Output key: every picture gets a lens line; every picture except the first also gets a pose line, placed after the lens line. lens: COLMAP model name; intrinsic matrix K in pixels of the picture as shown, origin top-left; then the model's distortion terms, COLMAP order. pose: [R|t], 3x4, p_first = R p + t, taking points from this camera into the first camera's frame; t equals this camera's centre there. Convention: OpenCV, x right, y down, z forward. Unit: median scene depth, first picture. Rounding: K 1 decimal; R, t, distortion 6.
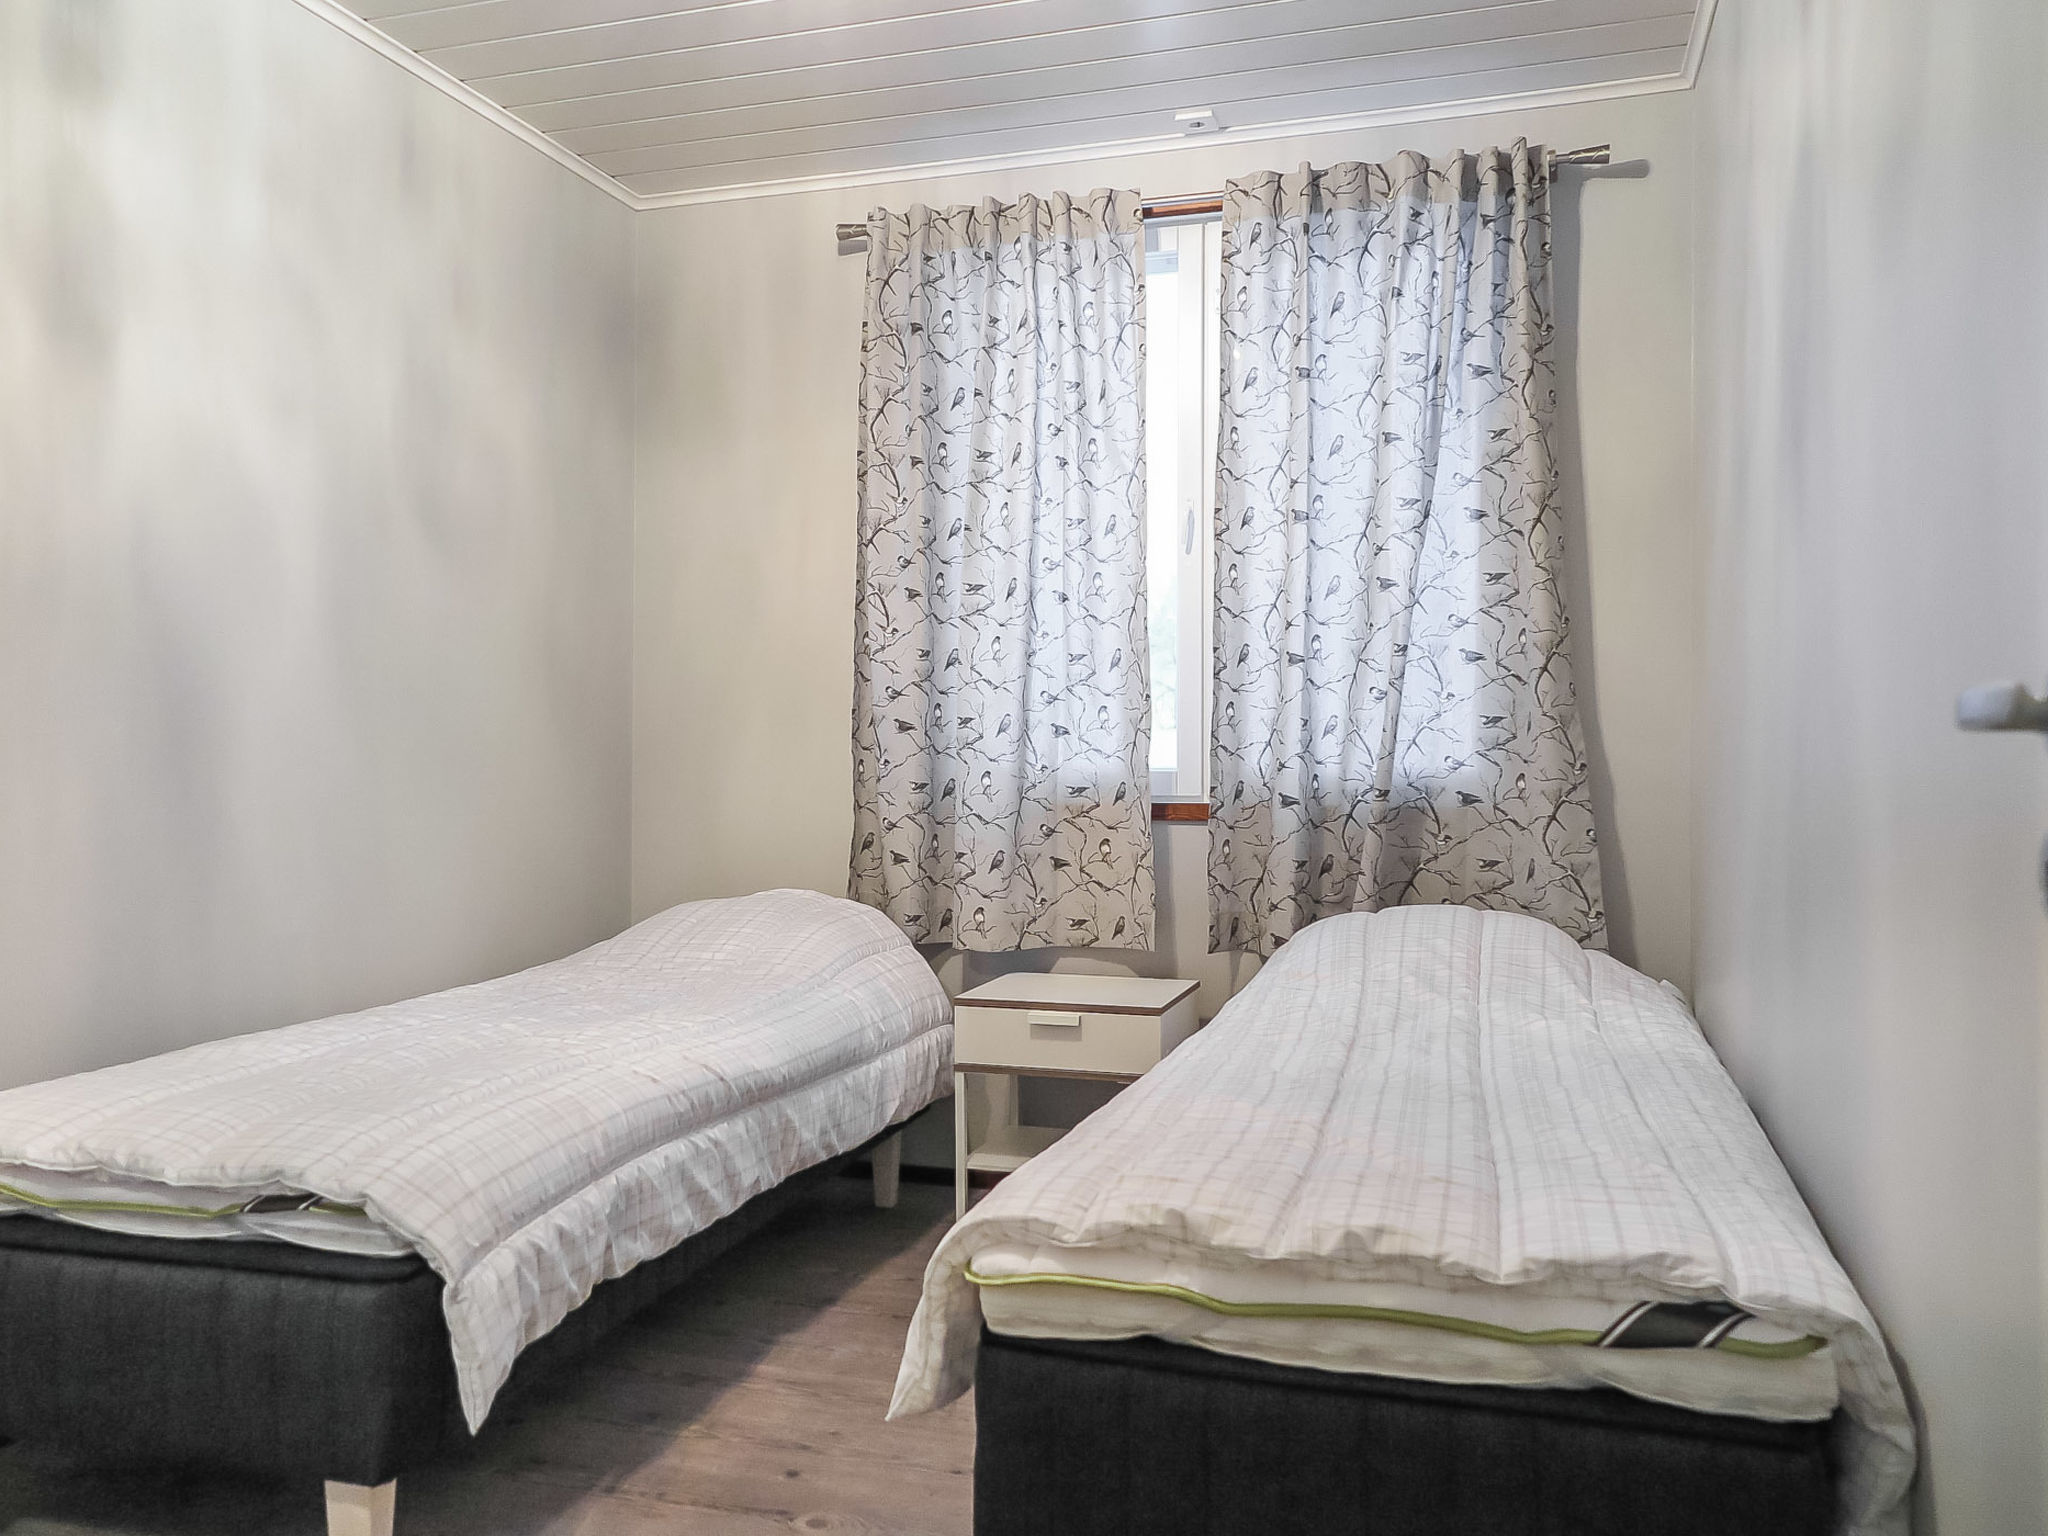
lens RADIAL K [[1625.1, 0, 1010.4], [0, 1625.1, 773.5], [0, 0, 1]] dist [-0.005738, -0.013290]
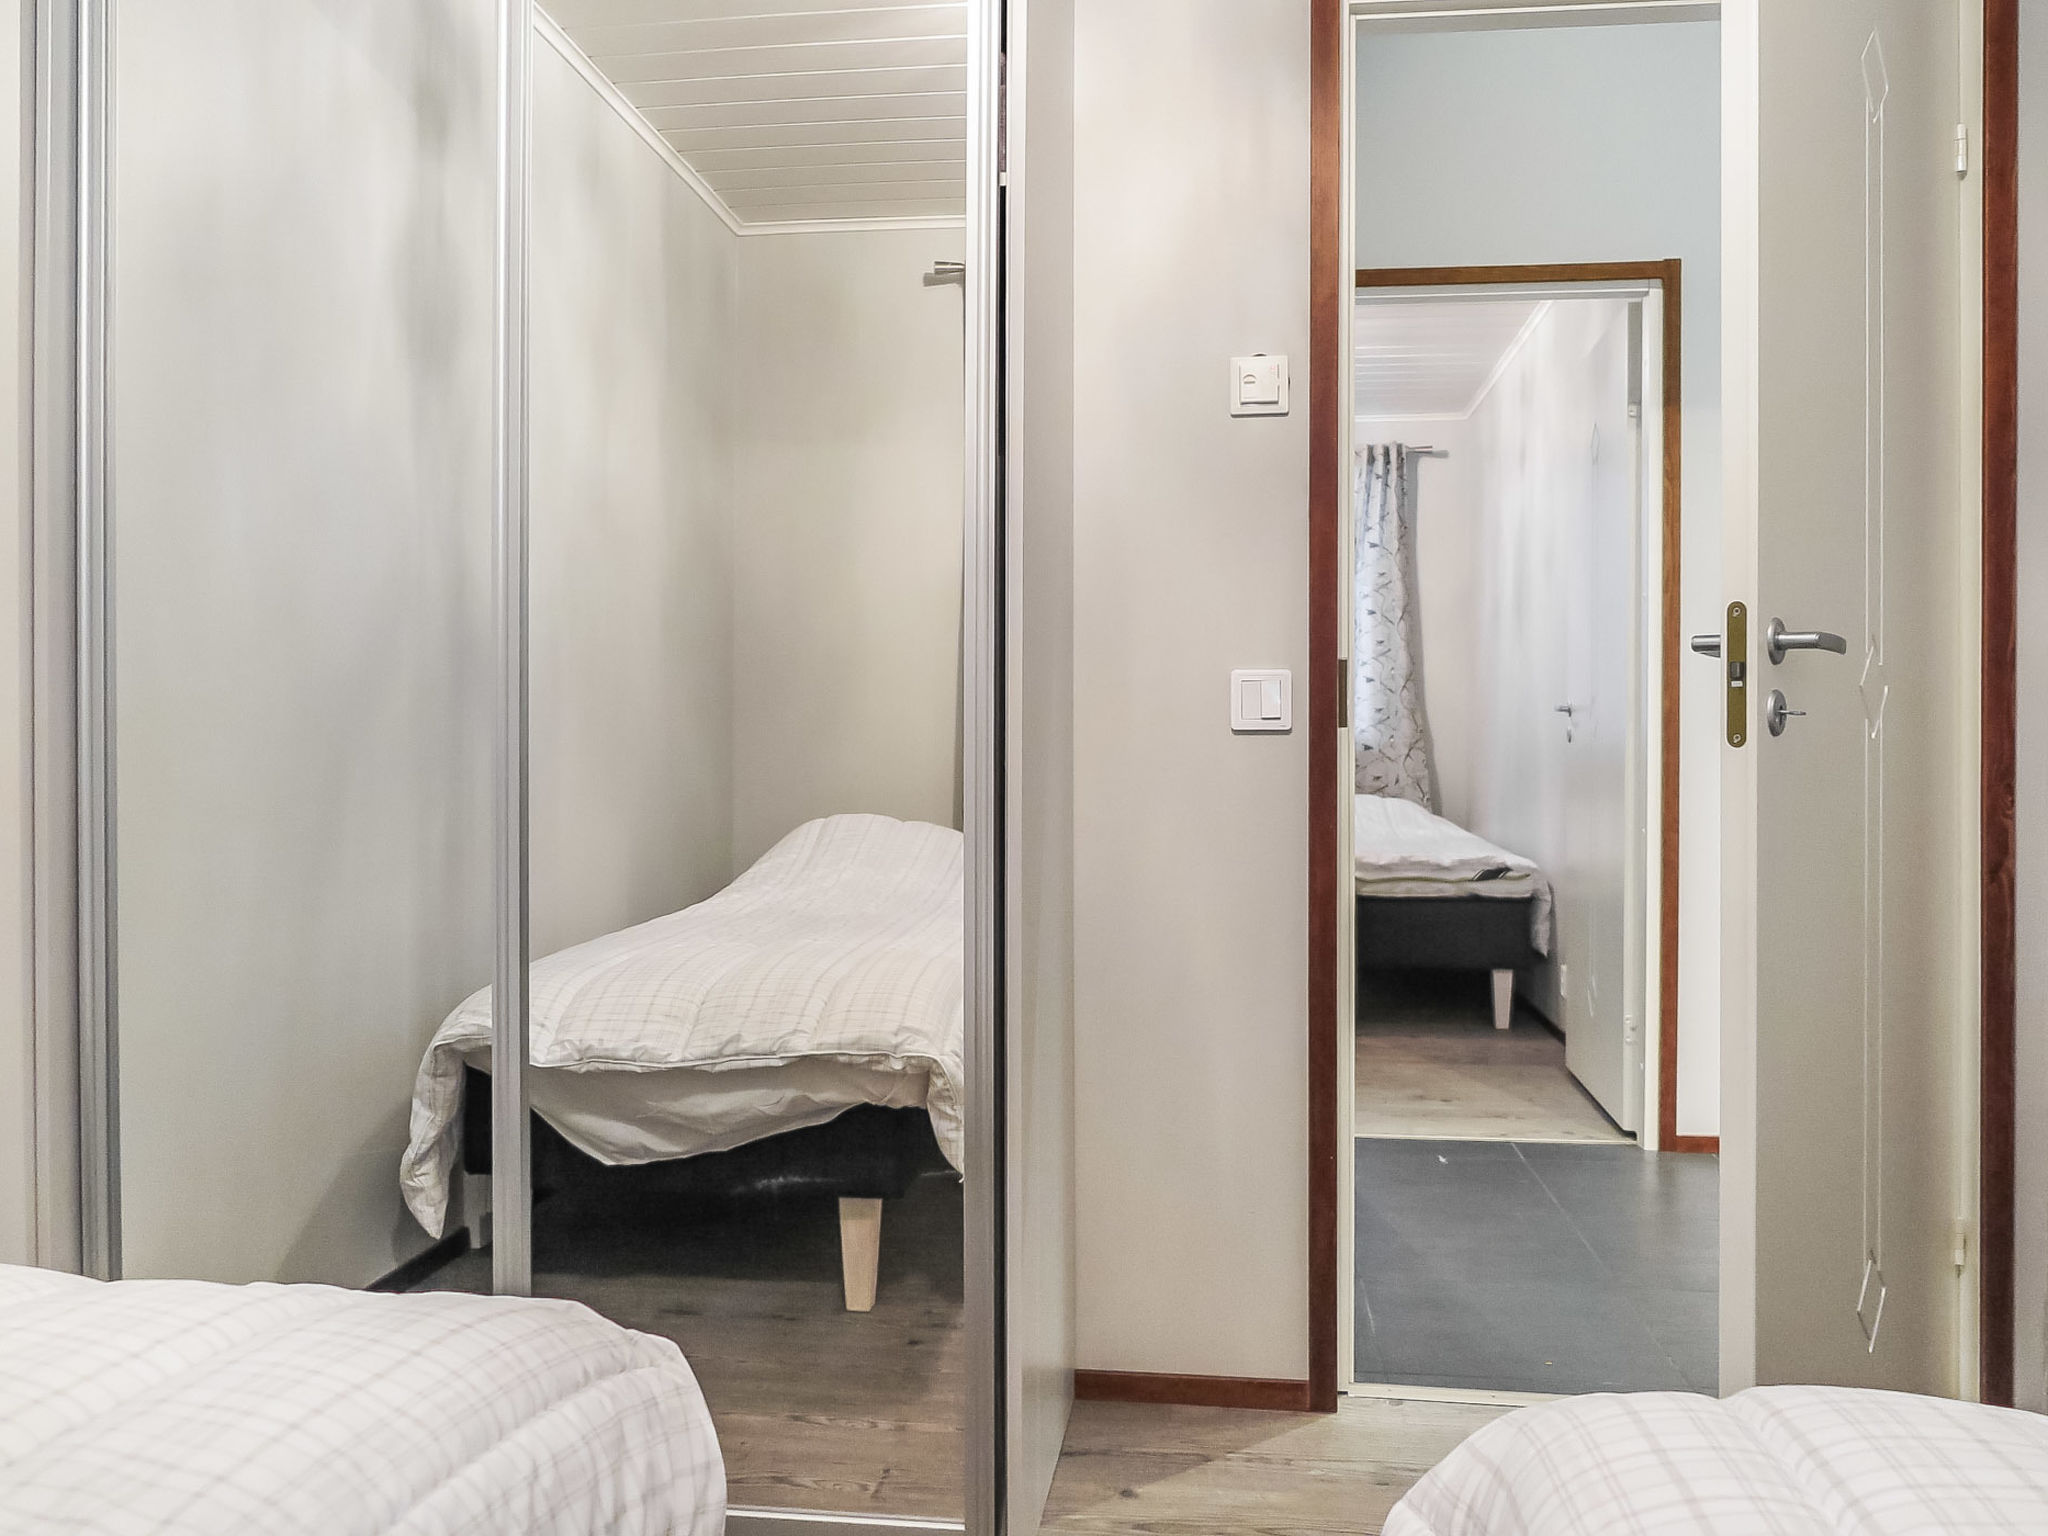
lens RADIAL K [[1625.1, 0, 1037.1], [0, 1625.1, 756.0], [0, 0, 1]] dist [-0.005738, -0.013290]
pose [[0.983745, 0.002708, 0.179551, -0.536398], [-0.002538, 0.999996, -0.001174, 0.031612], [-0.179554, 0.000699, 0.983748, -1.033430]]
